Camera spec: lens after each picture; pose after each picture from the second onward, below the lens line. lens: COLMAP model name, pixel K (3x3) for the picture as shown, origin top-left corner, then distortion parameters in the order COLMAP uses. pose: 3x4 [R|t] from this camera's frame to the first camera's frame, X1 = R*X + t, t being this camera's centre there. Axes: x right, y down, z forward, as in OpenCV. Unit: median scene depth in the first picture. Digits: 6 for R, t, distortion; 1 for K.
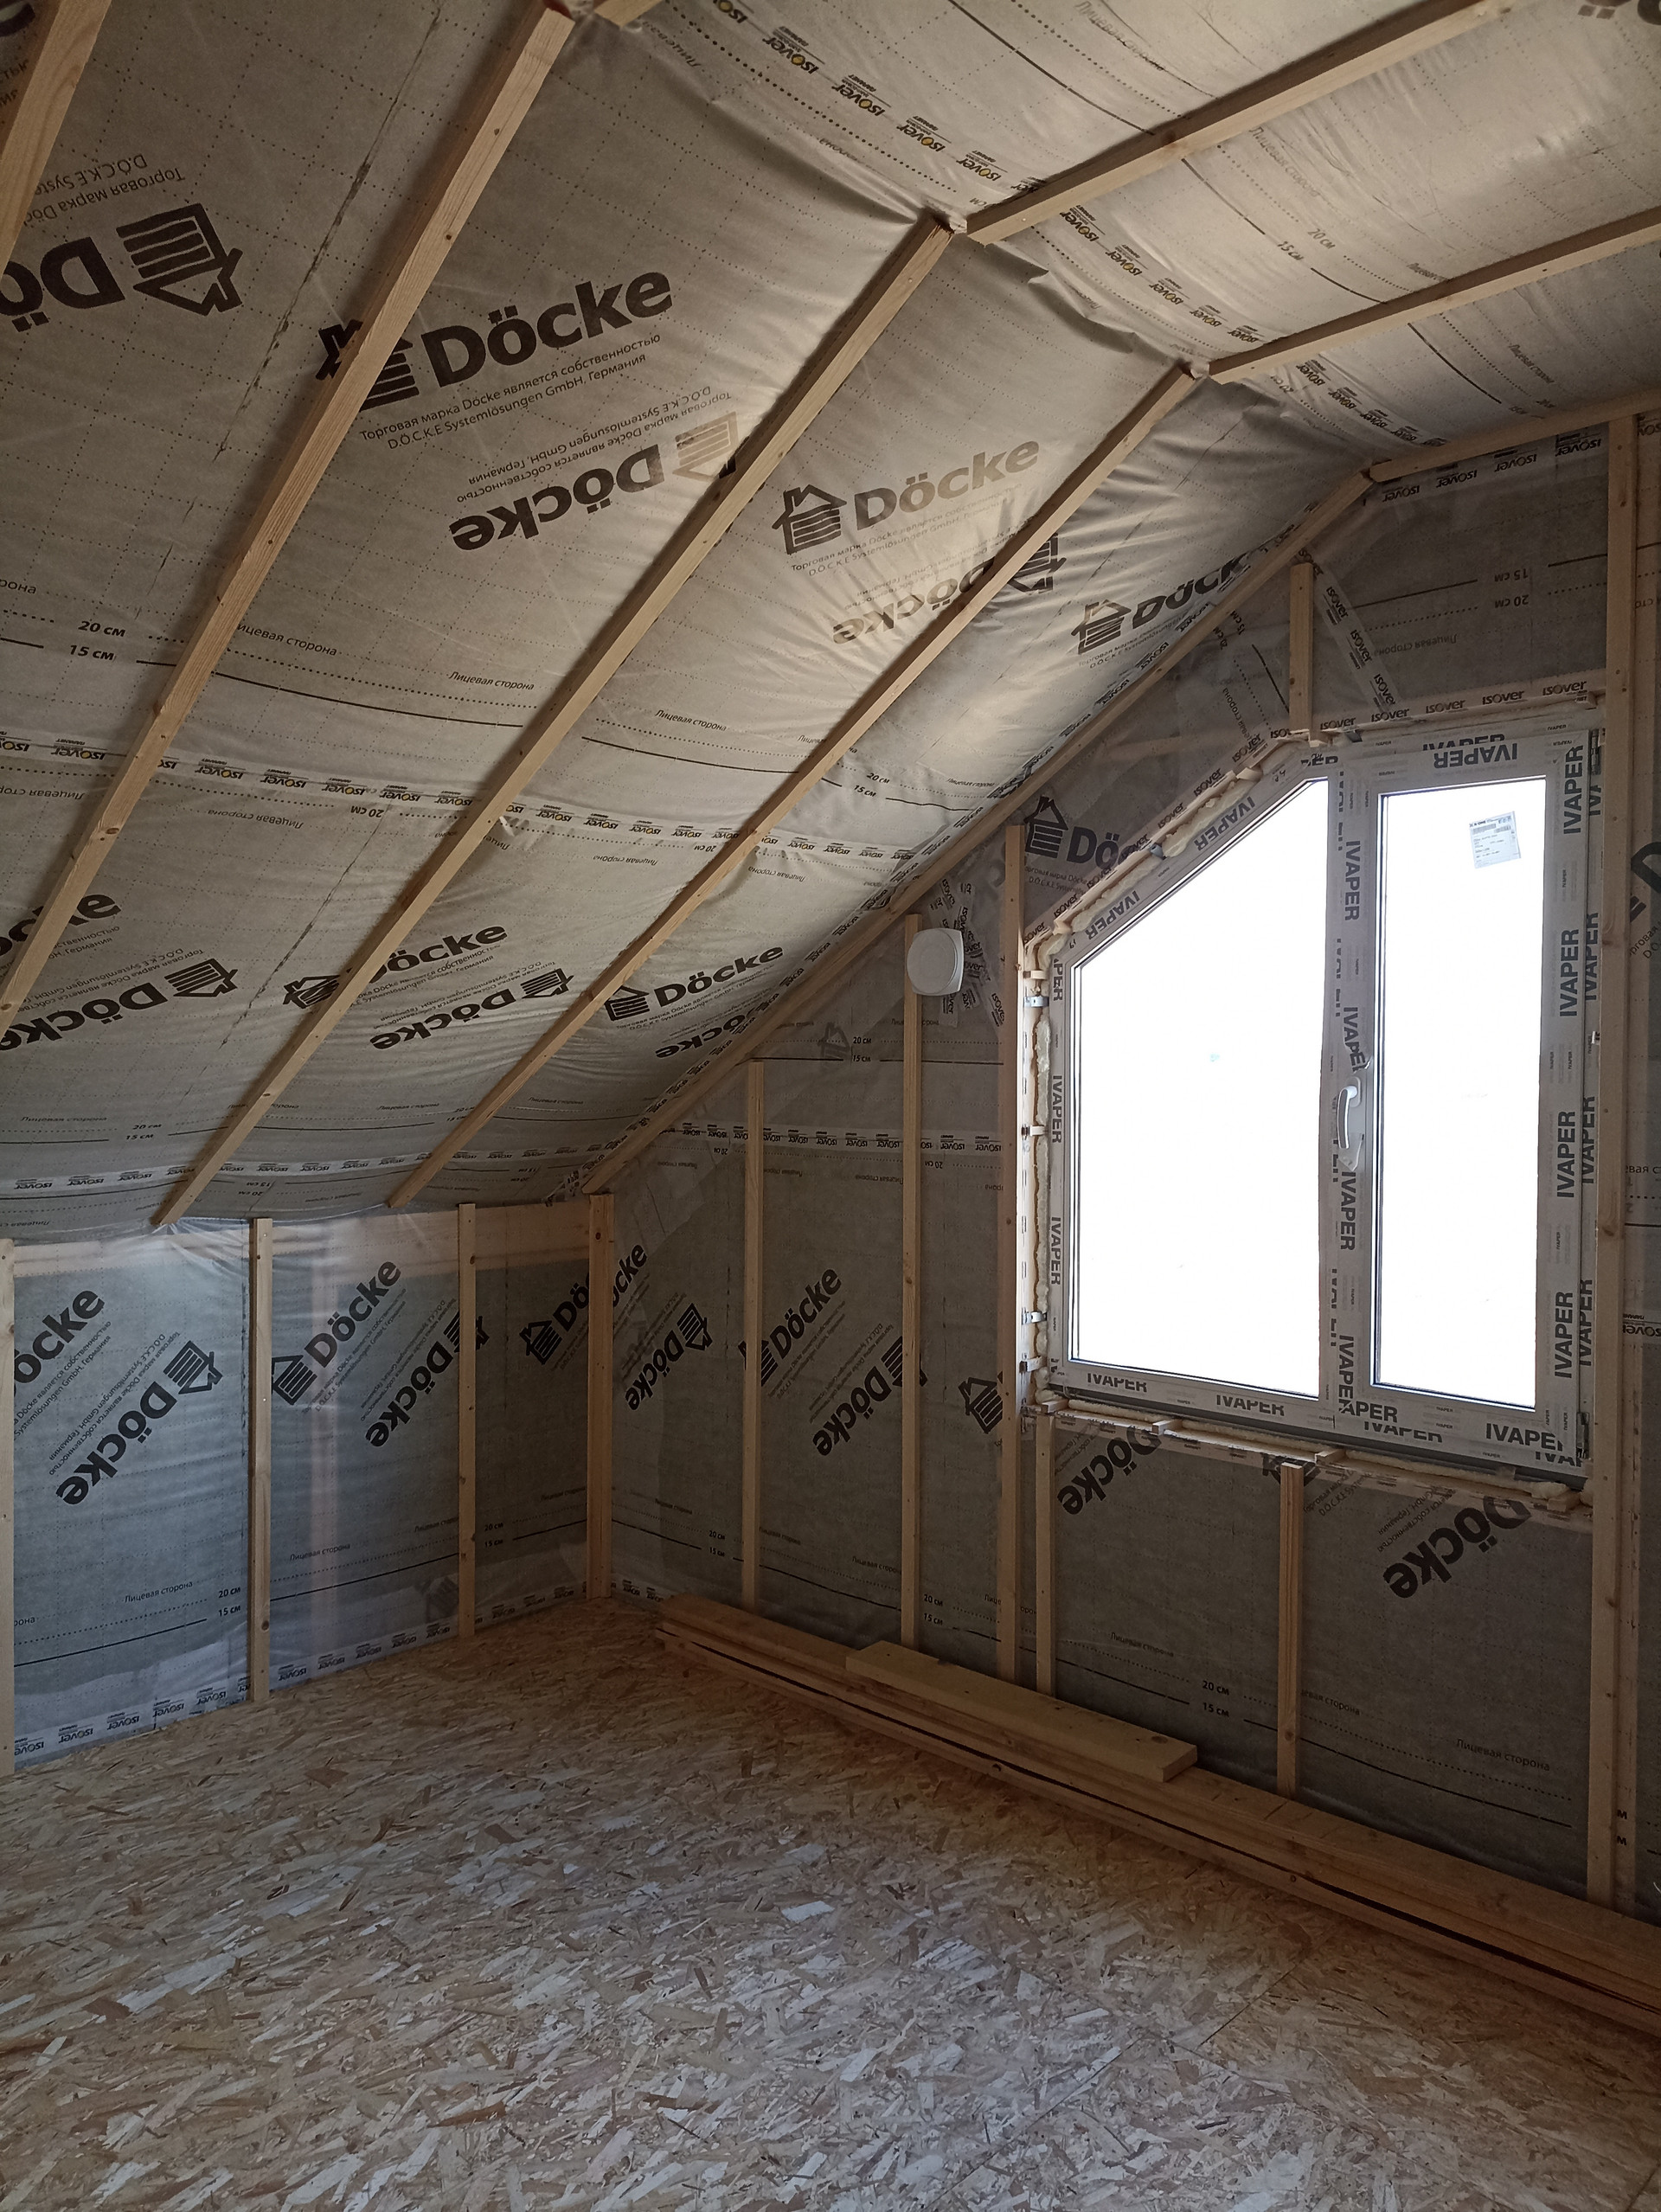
lens RADIAL K [[1614.5, 0, 831.7], [0, 1614.5, 1101.7], [0, 0, 1]] dist [0.047163, -0.040872]
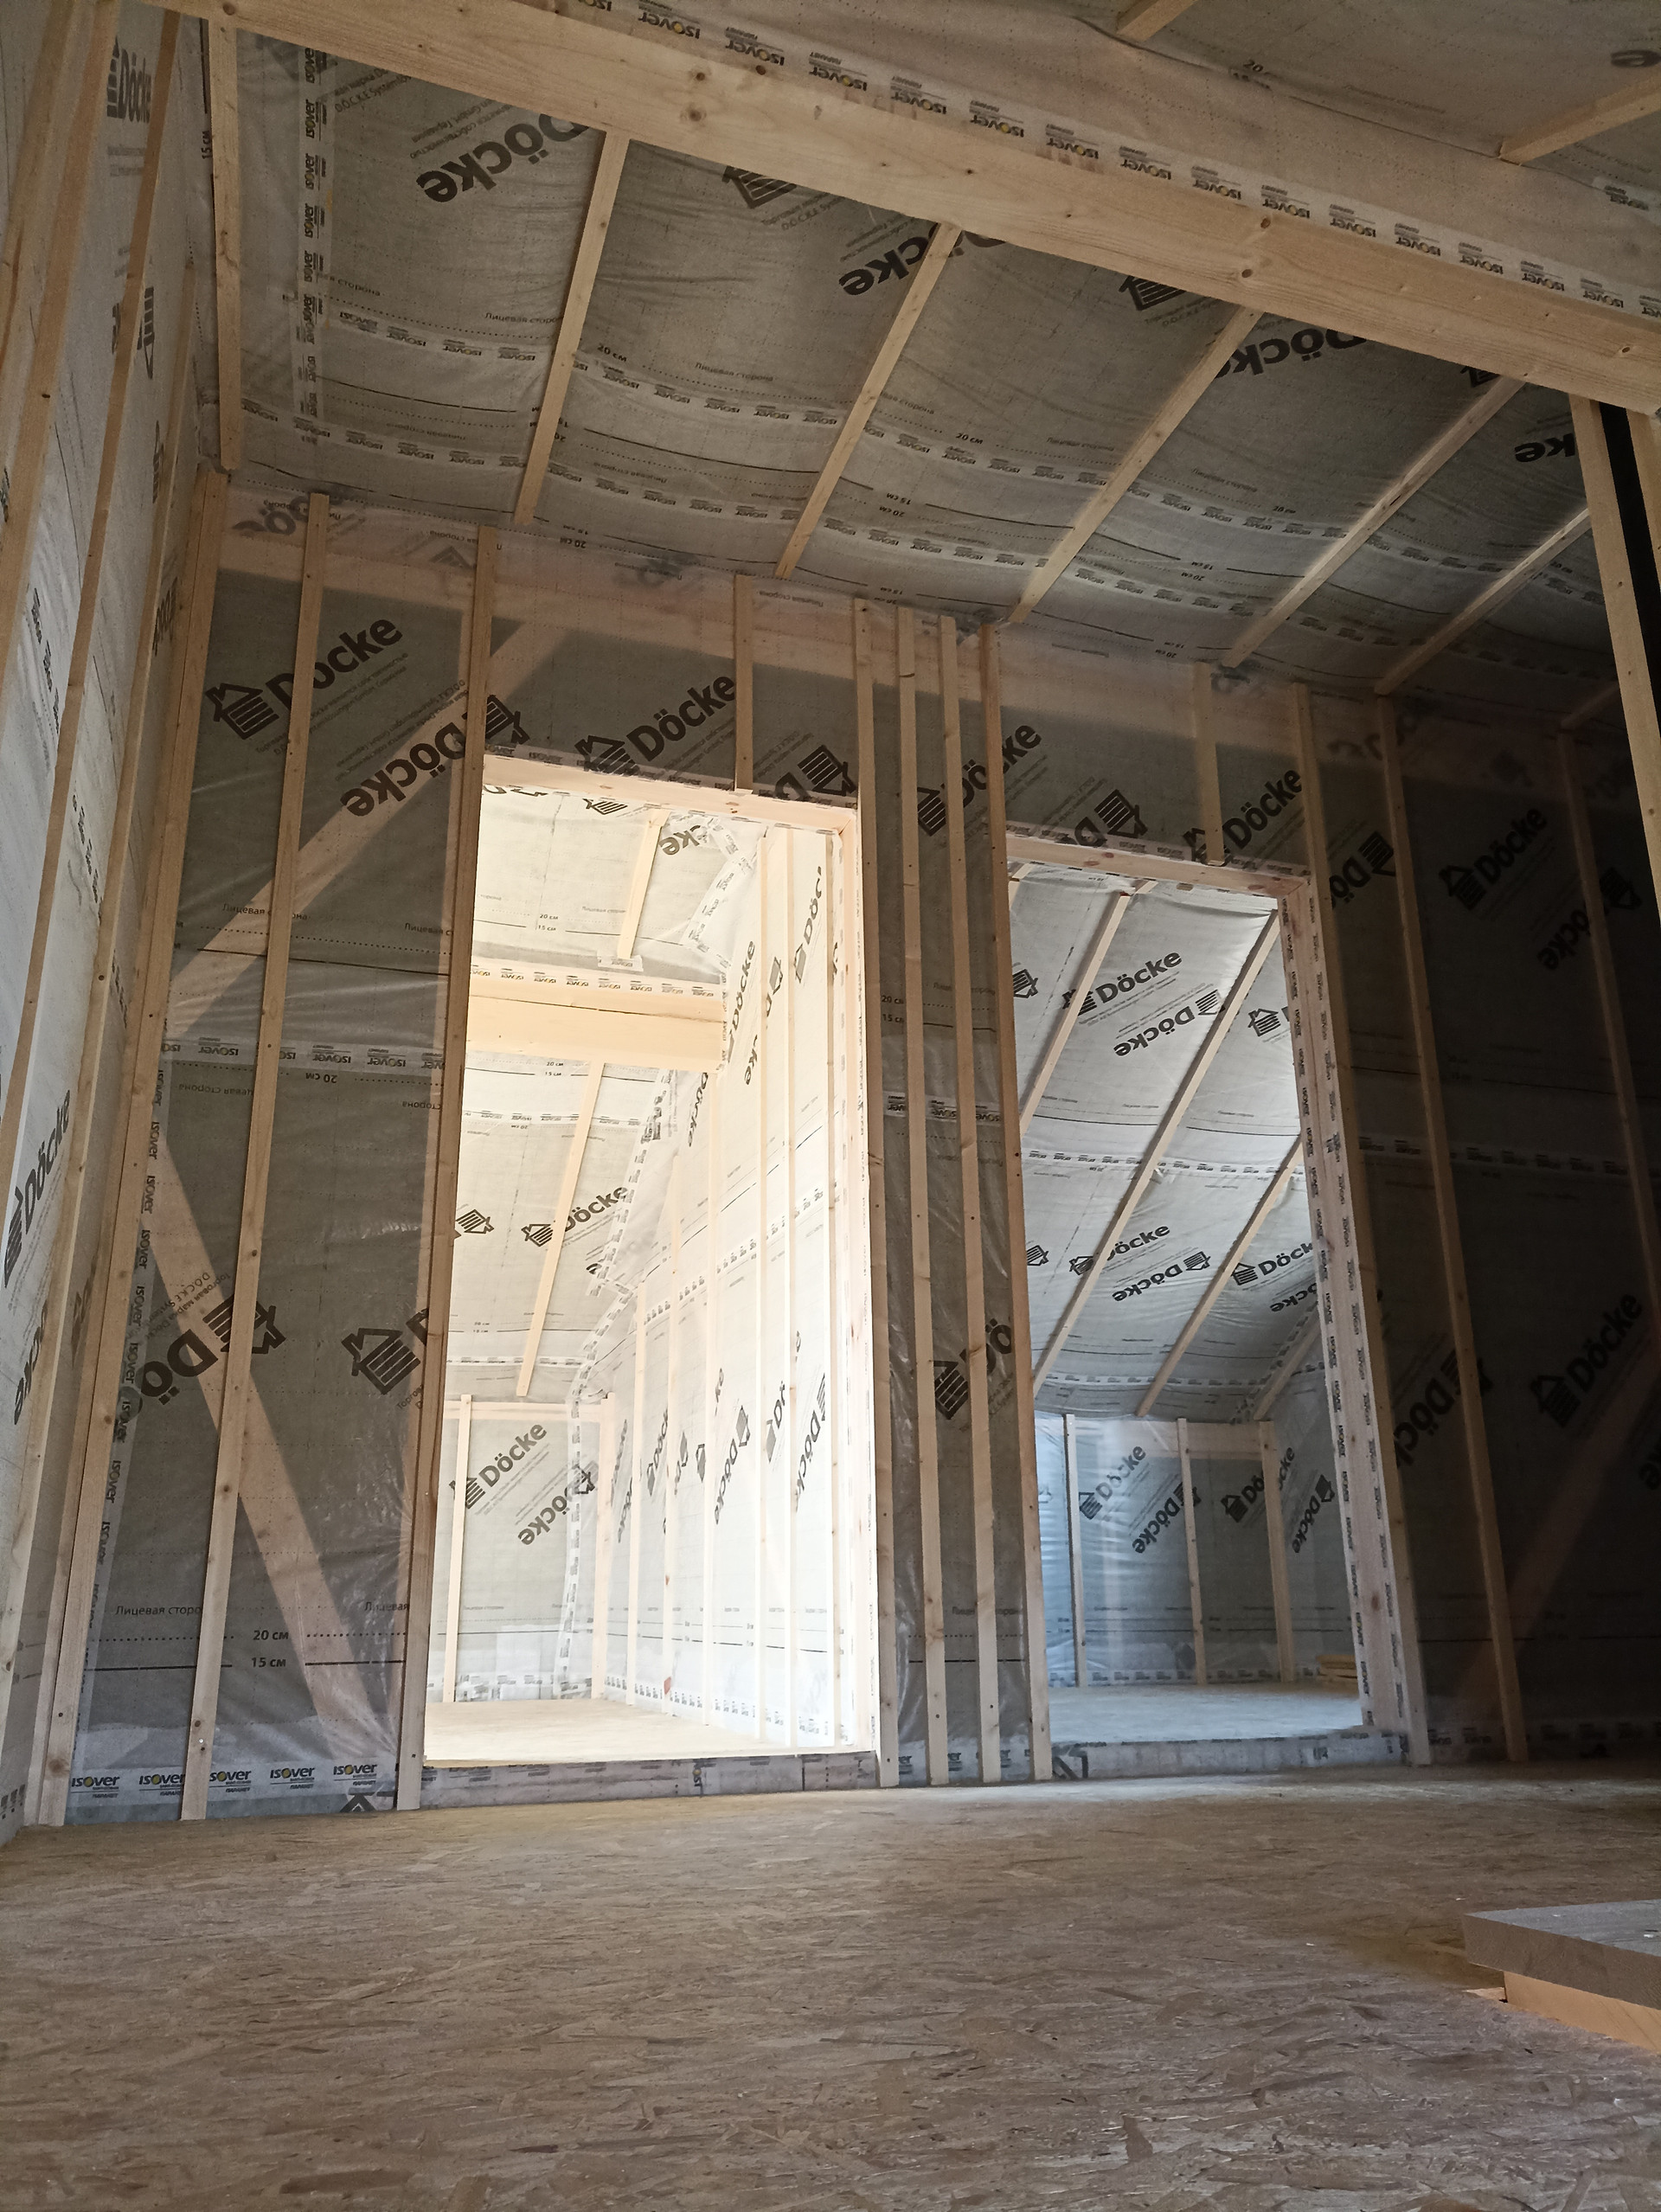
lens RADIAL K [[1614.5, 0, 831.7], [0, 1614.5, 1101.7], [0, 0, 1]] dist [0.047163, -0.040872]
pose [[0.882636, -0.153213, -0.444387, 0.344071], [0.002638, 0.946988, -0.321258, 0.382886], [0.470050, 0.282381, 0.836250, -0.932934]]
